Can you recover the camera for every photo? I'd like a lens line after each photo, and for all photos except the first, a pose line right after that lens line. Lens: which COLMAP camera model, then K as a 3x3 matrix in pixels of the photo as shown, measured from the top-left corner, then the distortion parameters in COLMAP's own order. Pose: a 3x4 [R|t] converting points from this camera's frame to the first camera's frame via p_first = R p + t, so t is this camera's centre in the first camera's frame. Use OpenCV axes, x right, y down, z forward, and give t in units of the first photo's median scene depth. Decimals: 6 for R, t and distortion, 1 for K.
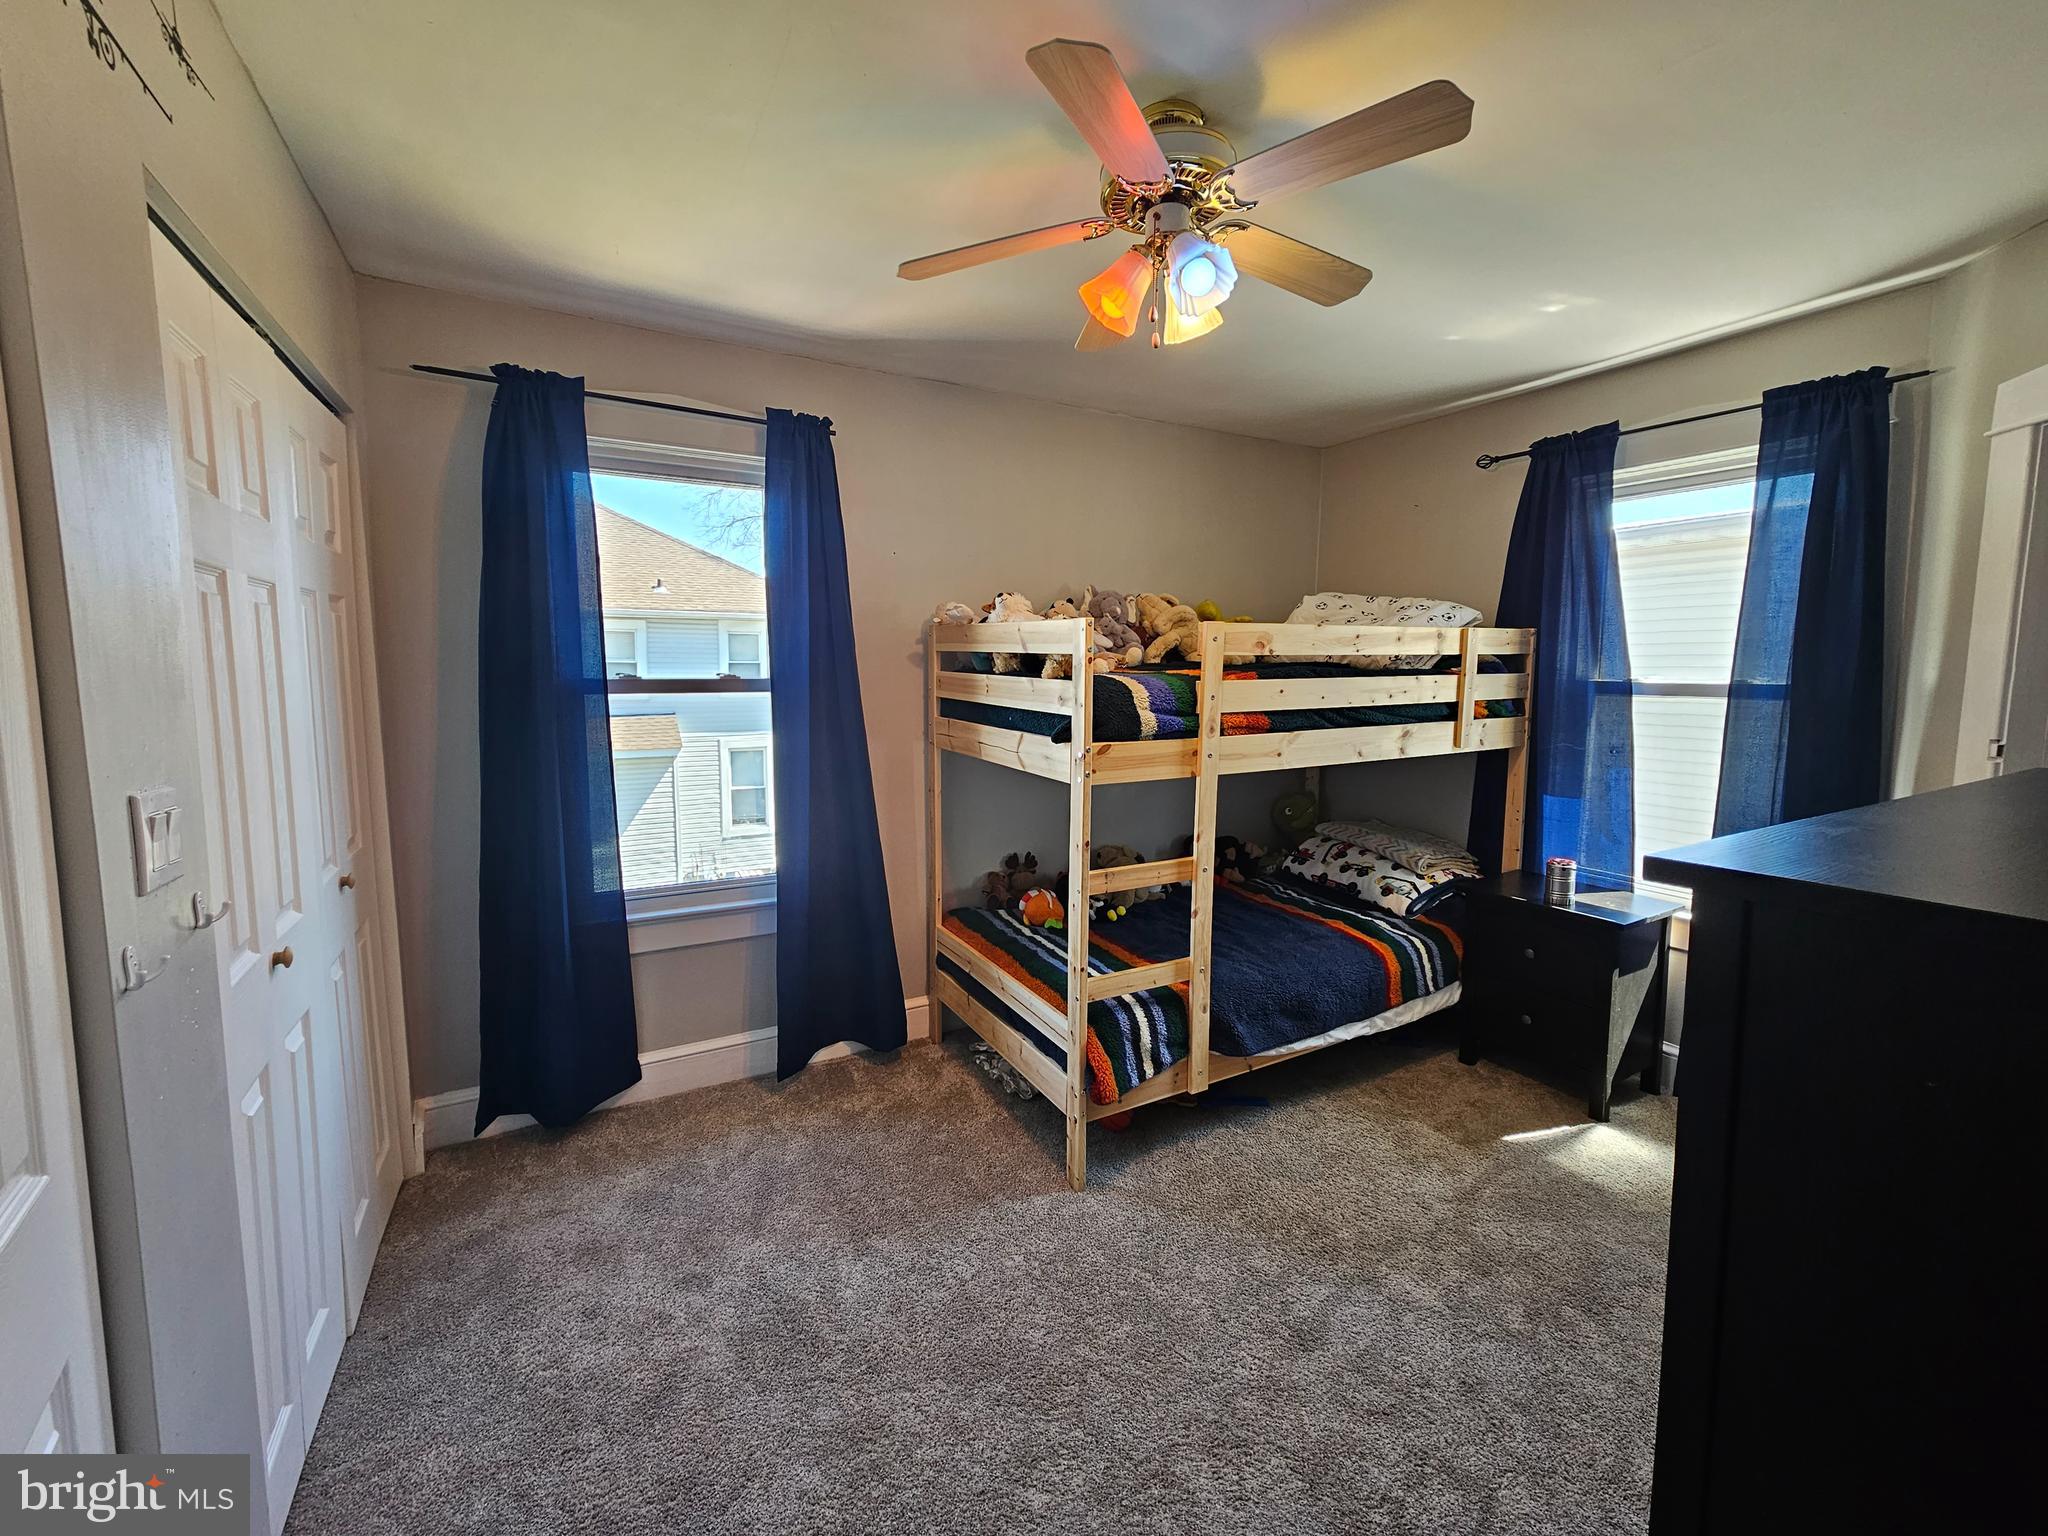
lens RADIAL K [[833.3, 0, 1041.7], [0, 833.3, 752.3], [0, 0, 1]] dist [0.000119, -0.000381]
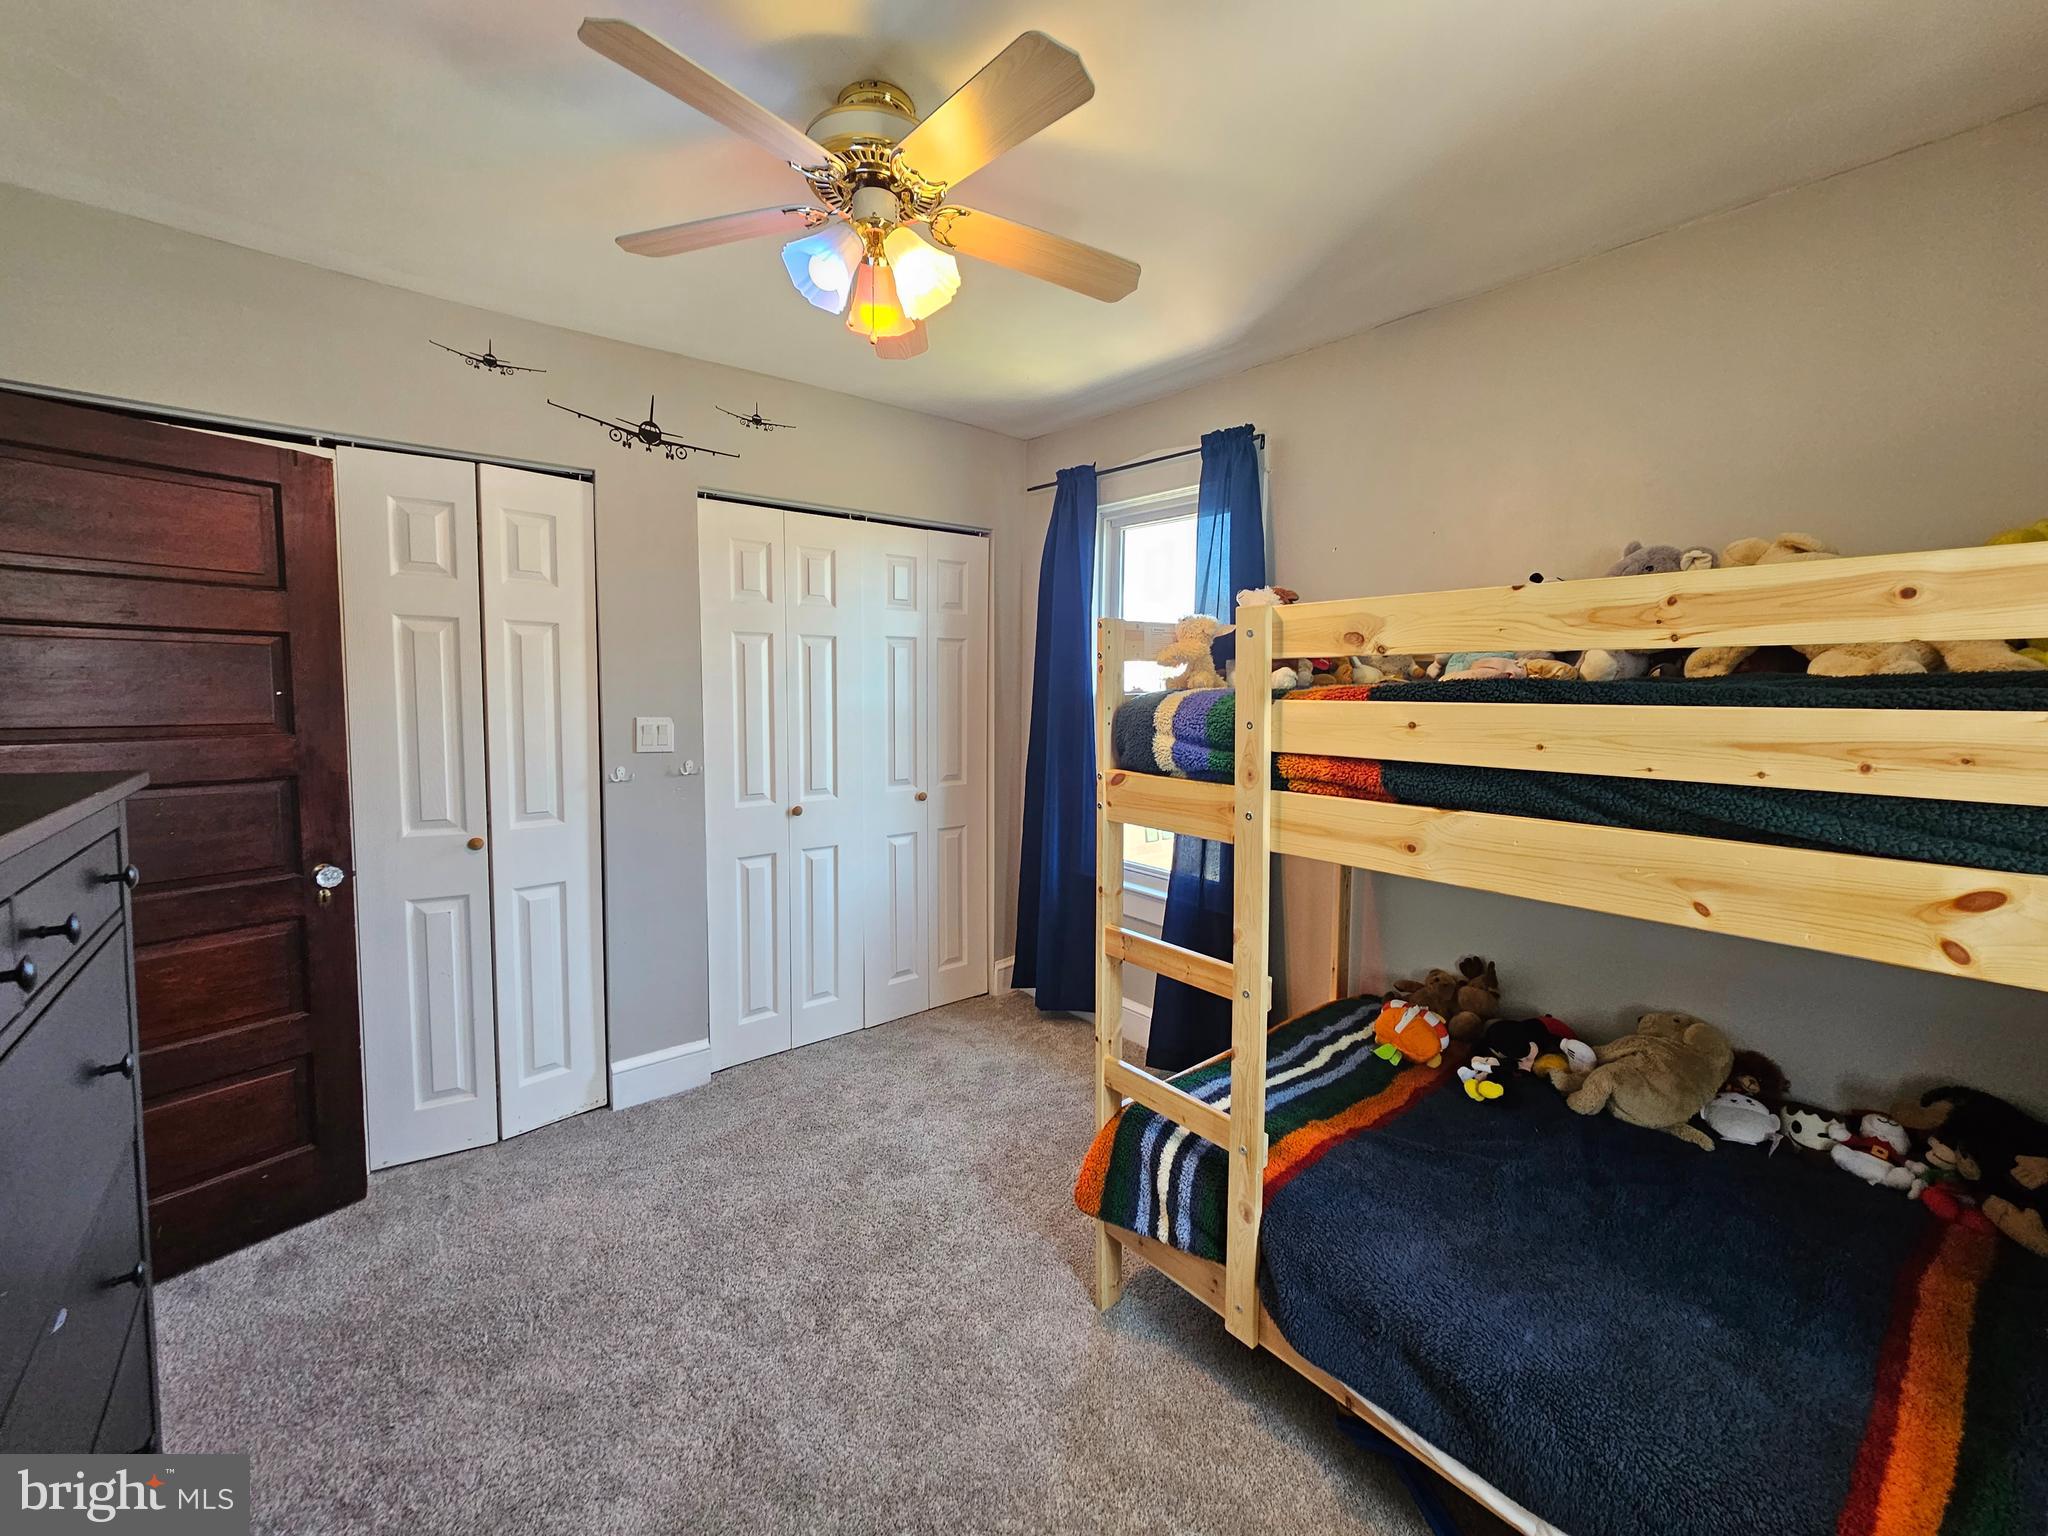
lens RADIAL K [[833.3, 0, 1029.7], [0, 833.3, 754.8], [0, 0, 1]] dist [0.000119, -0.000381]
pose [[0.181061, 0.086086, -0.979697, 0.773397], [-0.113663, 0.991318, 0.066101, -0.064218], [0.976882, 0.099387, 0.189274, 0.696288]]
